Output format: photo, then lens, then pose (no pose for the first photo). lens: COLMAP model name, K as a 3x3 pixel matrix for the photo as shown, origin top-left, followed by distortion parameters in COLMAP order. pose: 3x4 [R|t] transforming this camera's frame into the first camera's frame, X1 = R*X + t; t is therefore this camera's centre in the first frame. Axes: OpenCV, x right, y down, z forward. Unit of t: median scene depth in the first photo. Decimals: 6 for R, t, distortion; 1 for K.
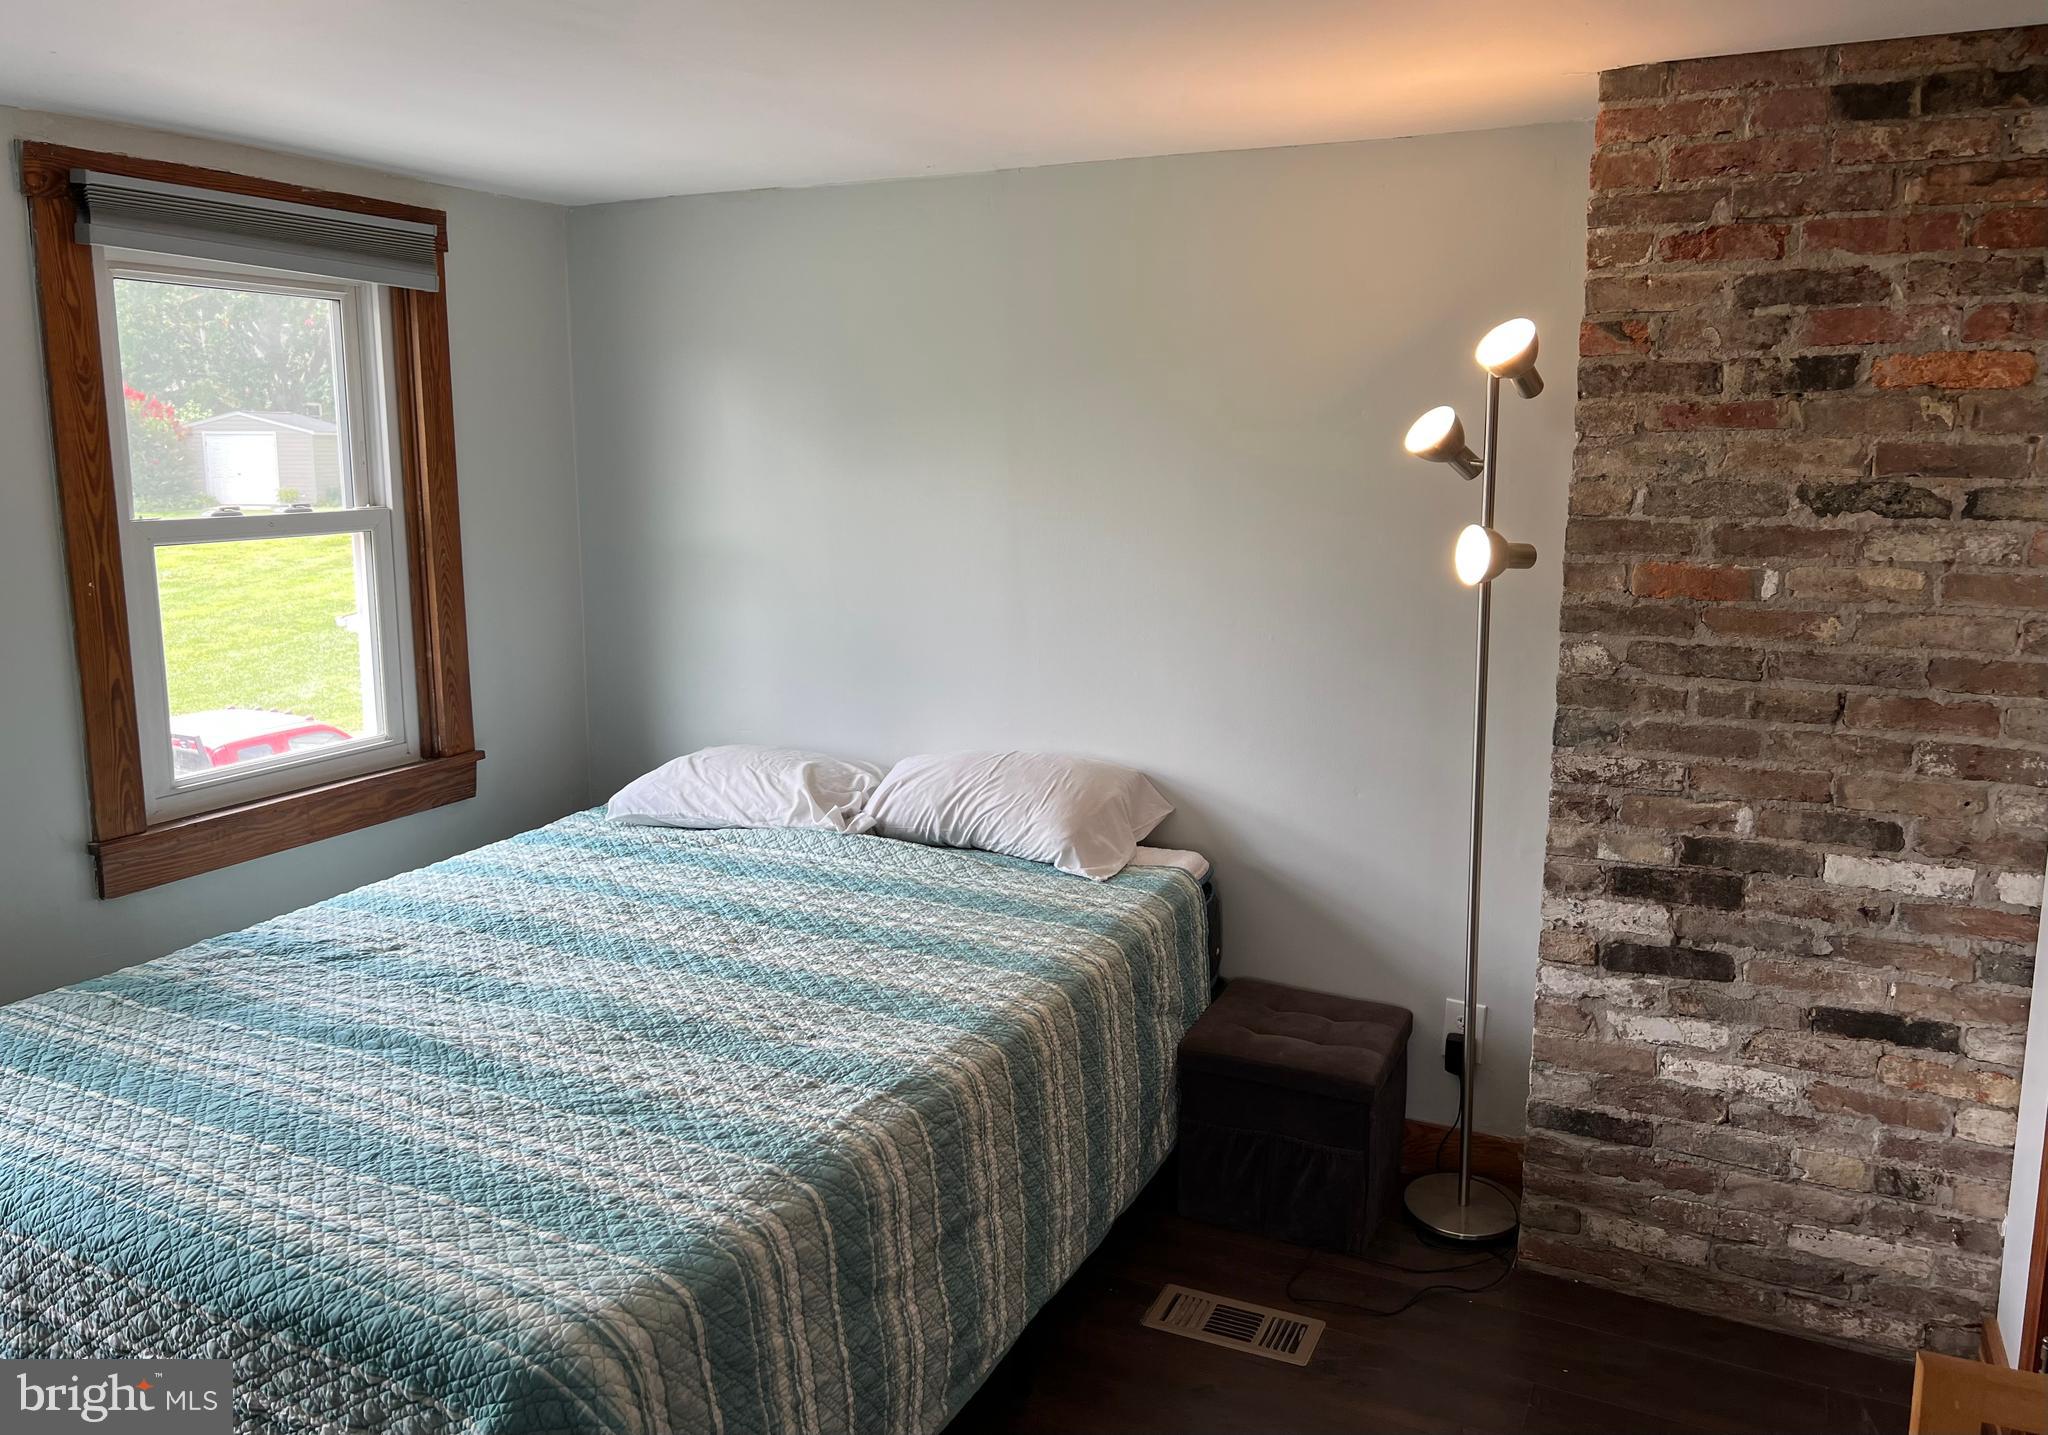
lens RADIAL K [[1530.8, 0, 1022.8], [0, 1530.8, 670.0], [0, 0, 1]] dist [0.044147, -0.034433]
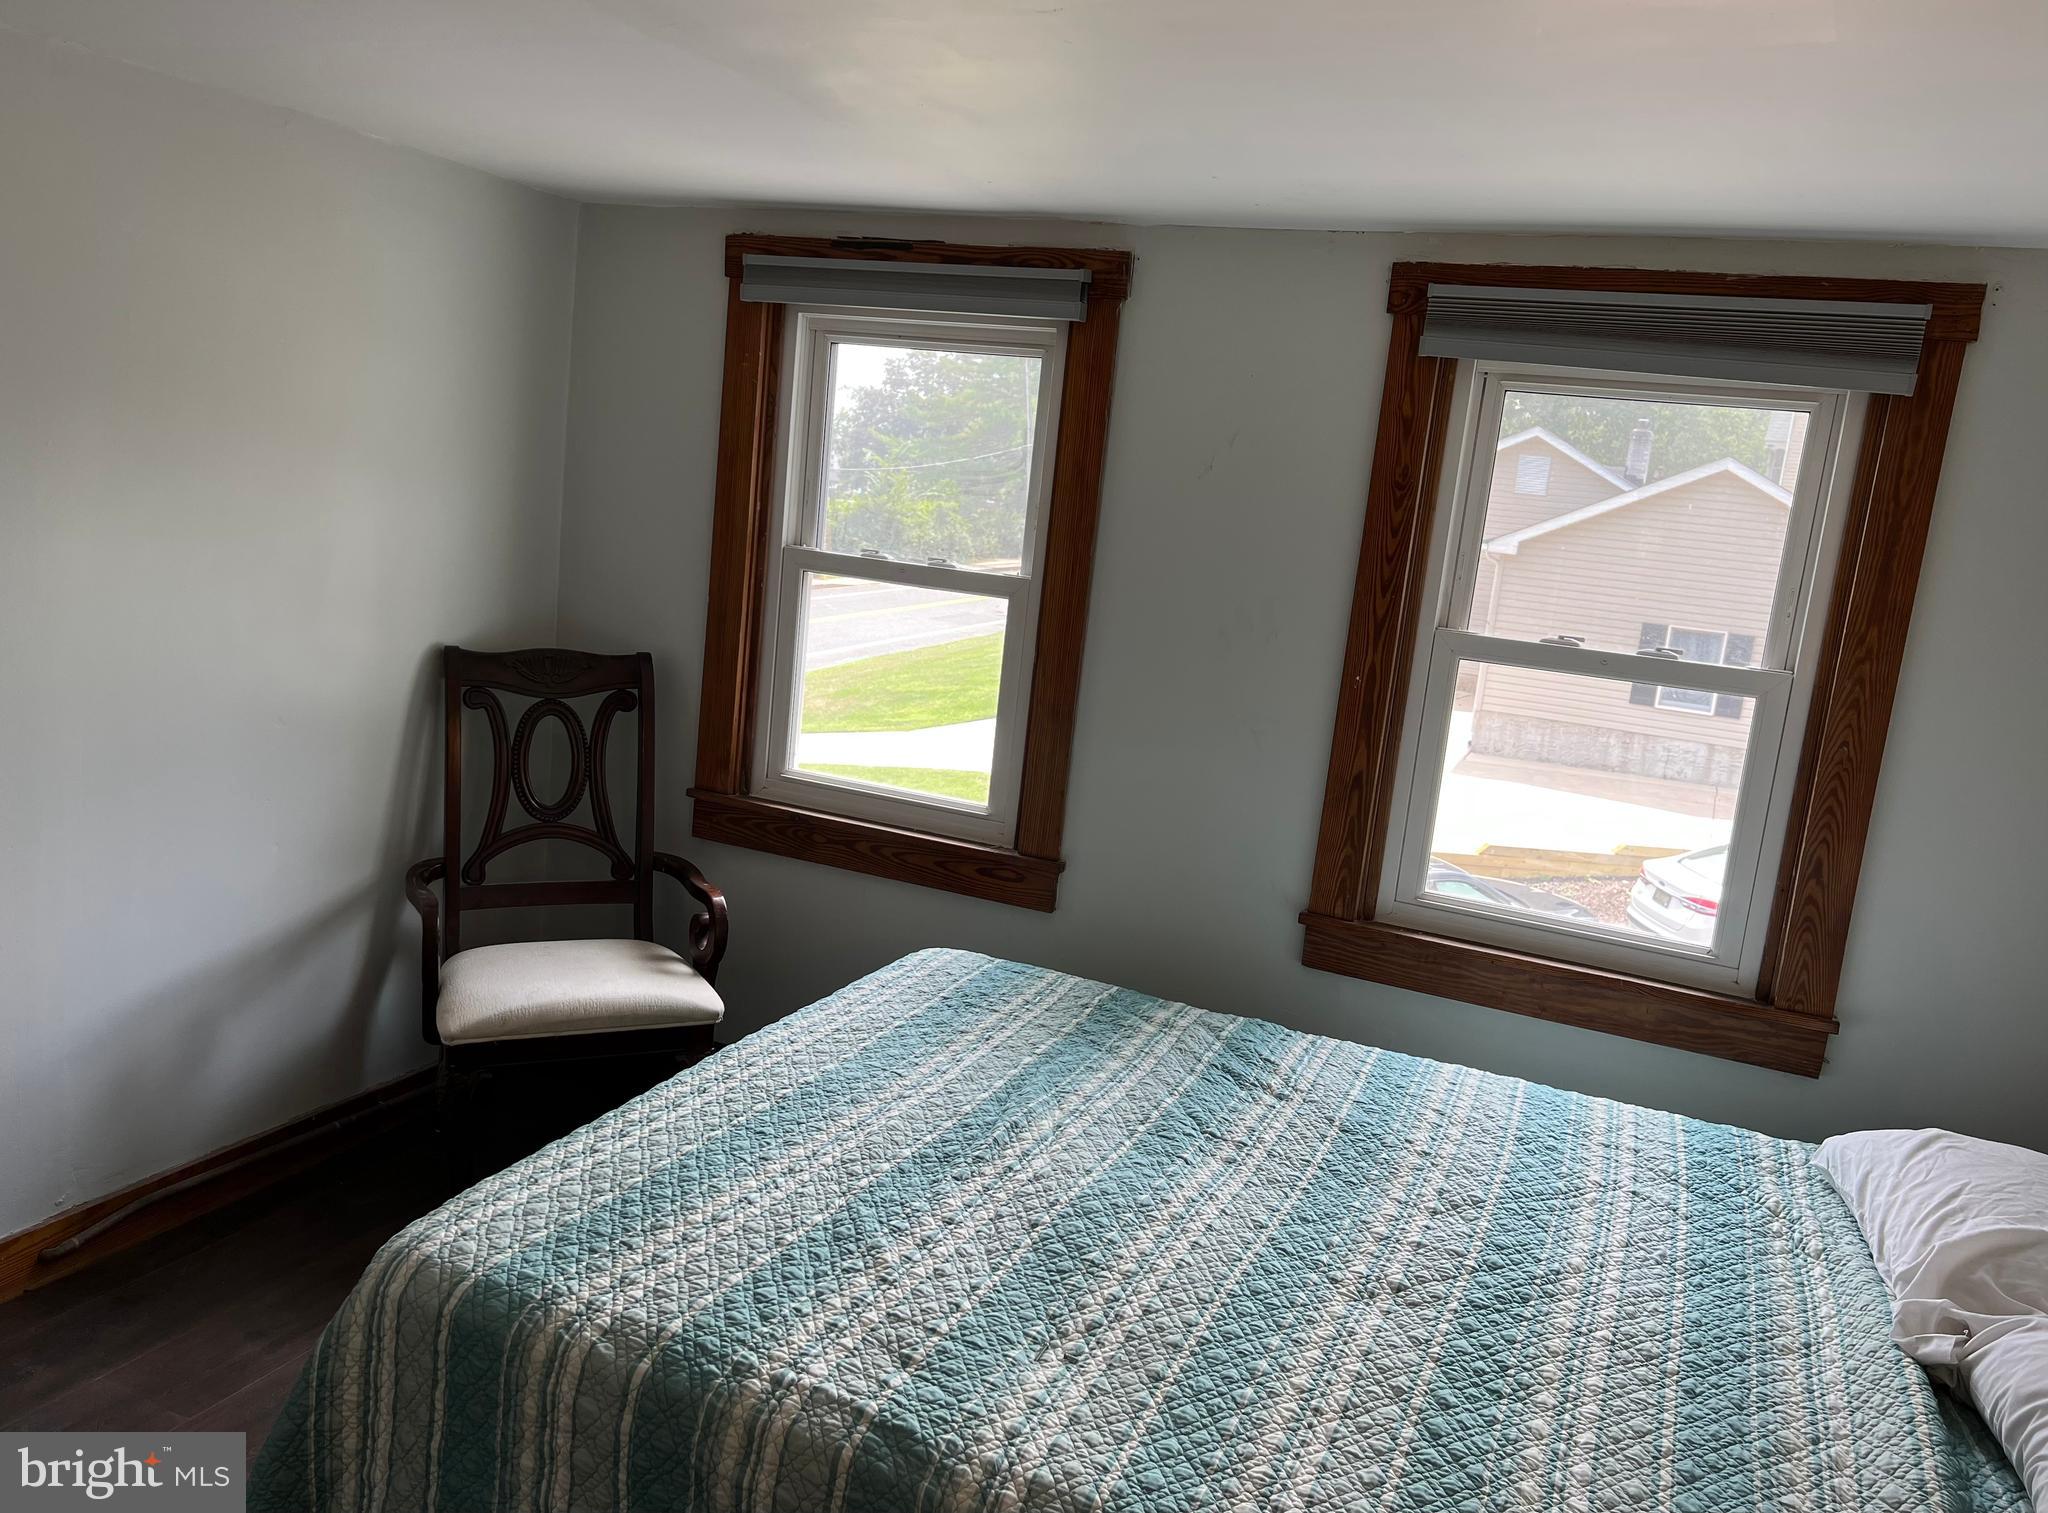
lens RADIAL K [[1538.6, 0, 1026.3], [0, 1538.6, 749.5], [0, 0, 1]] dist [0.062496, -0.068320]
pose [[0.039962, 0.176339, -0.983518, 0.487353], [-0.253411, 0.953912, 0.160734, -0.134829], [0.966533, 0.242811, 0.082806, 0.787966]]
